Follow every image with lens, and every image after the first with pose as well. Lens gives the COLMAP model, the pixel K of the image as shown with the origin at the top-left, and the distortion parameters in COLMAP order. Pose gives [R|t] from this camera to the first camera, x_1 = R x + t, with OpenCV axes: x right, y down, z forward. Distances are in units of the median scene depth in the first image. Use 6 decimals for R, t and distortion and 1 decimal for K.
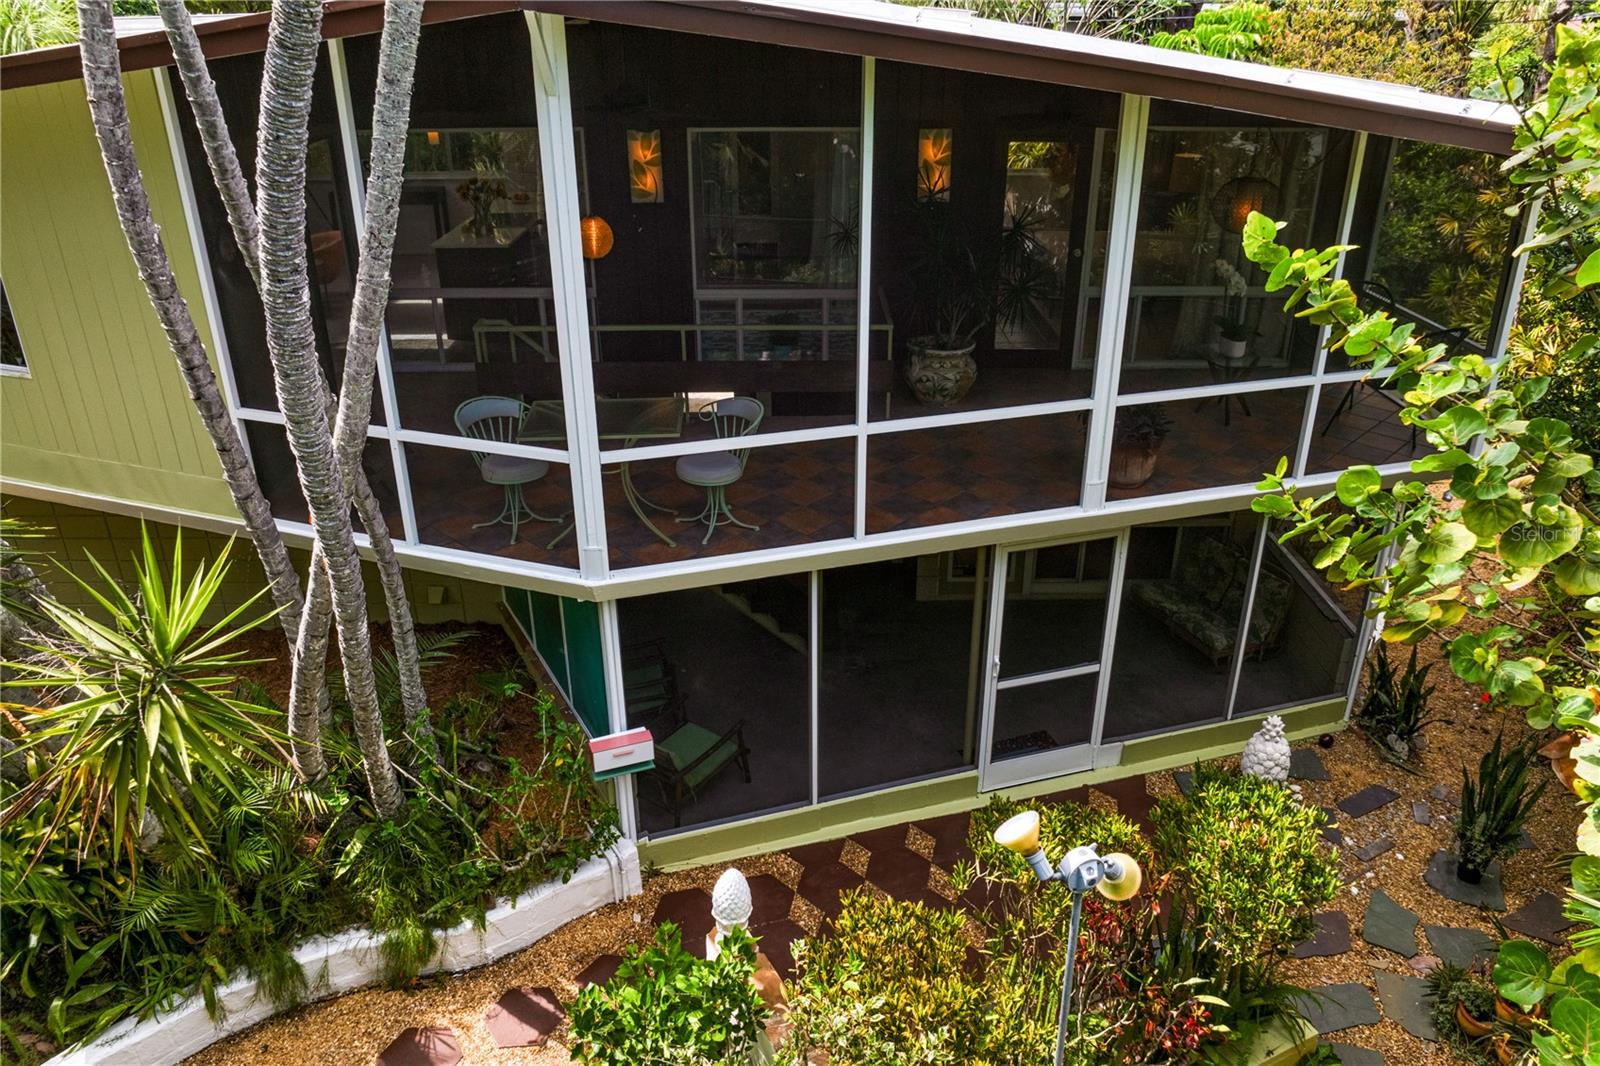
lens RADIAL K [[1117.1, 0, 800.0], [0, 1117.1, 533.0], [0, 0, 1]] dist [-0.043983, 0.000081]
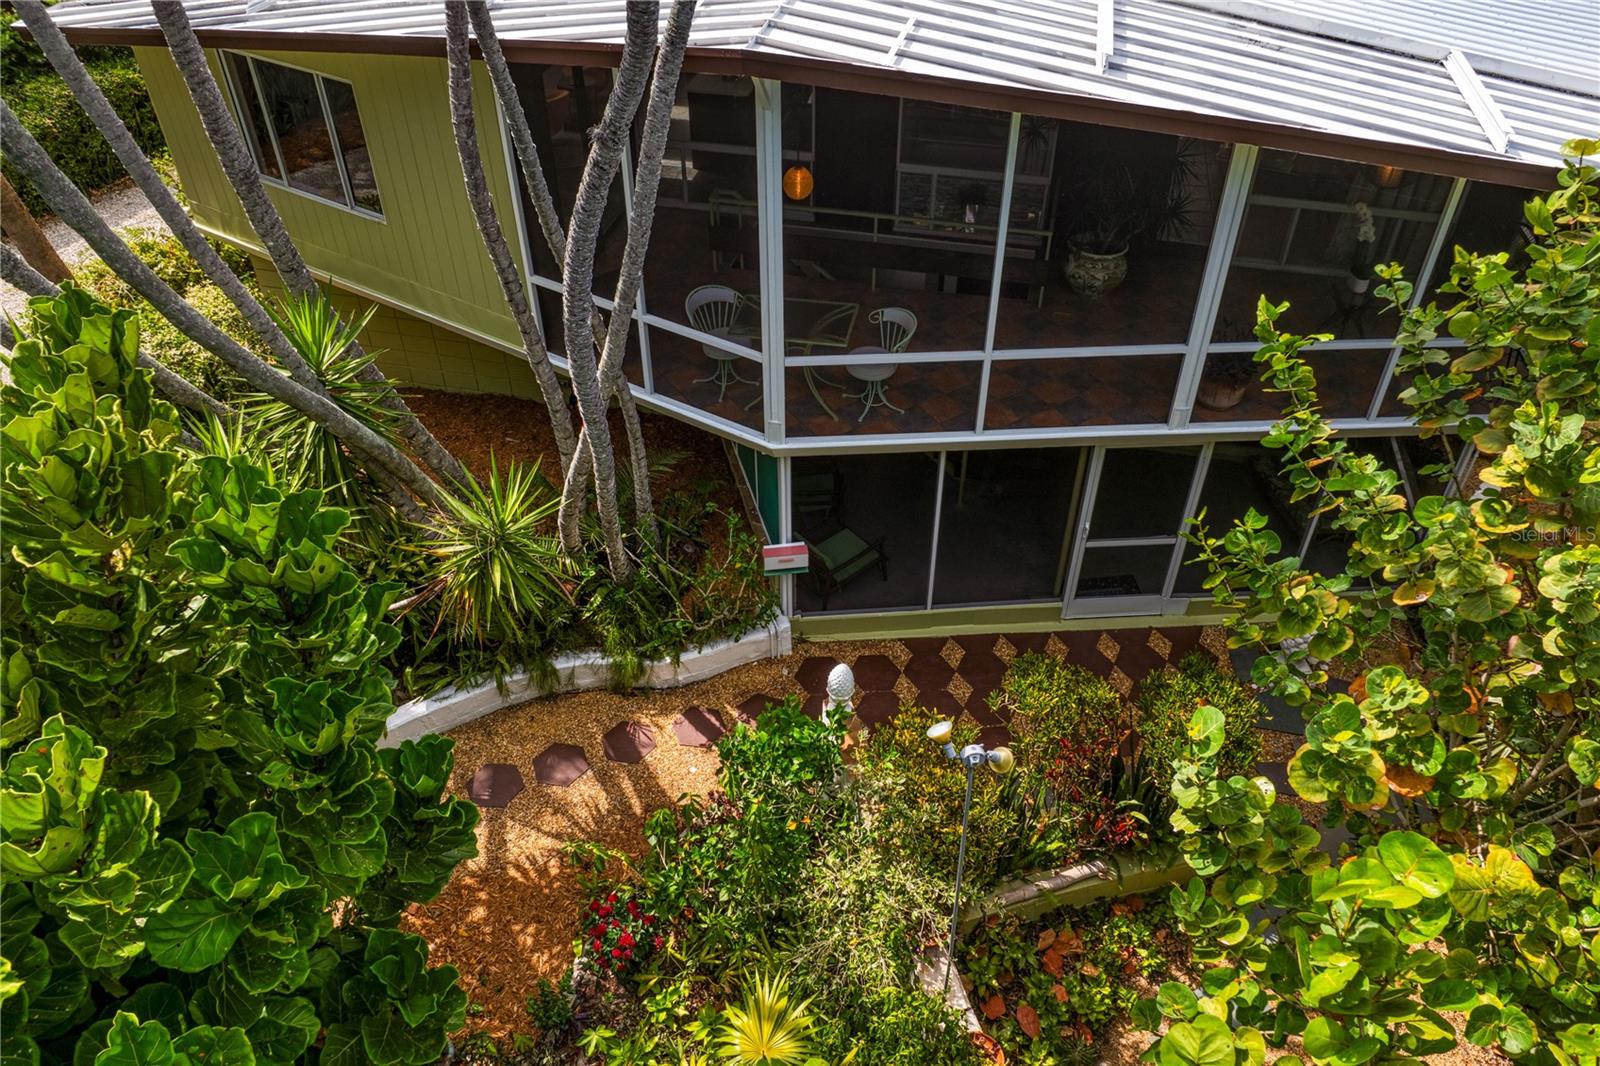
lens RADIAL K [[1117.1, 0, 800.0], [0, 1117.1, 533.0], [0, 0, 1]] dist [-0.043983, 0.000081]
pose [[0.971855, 0.153221, -0.178946, 0.103410], [-0.100743, 0.956942, 0.272237, -0.219725], [0.212953, -0.246547, 0.945445, -0.299812]]
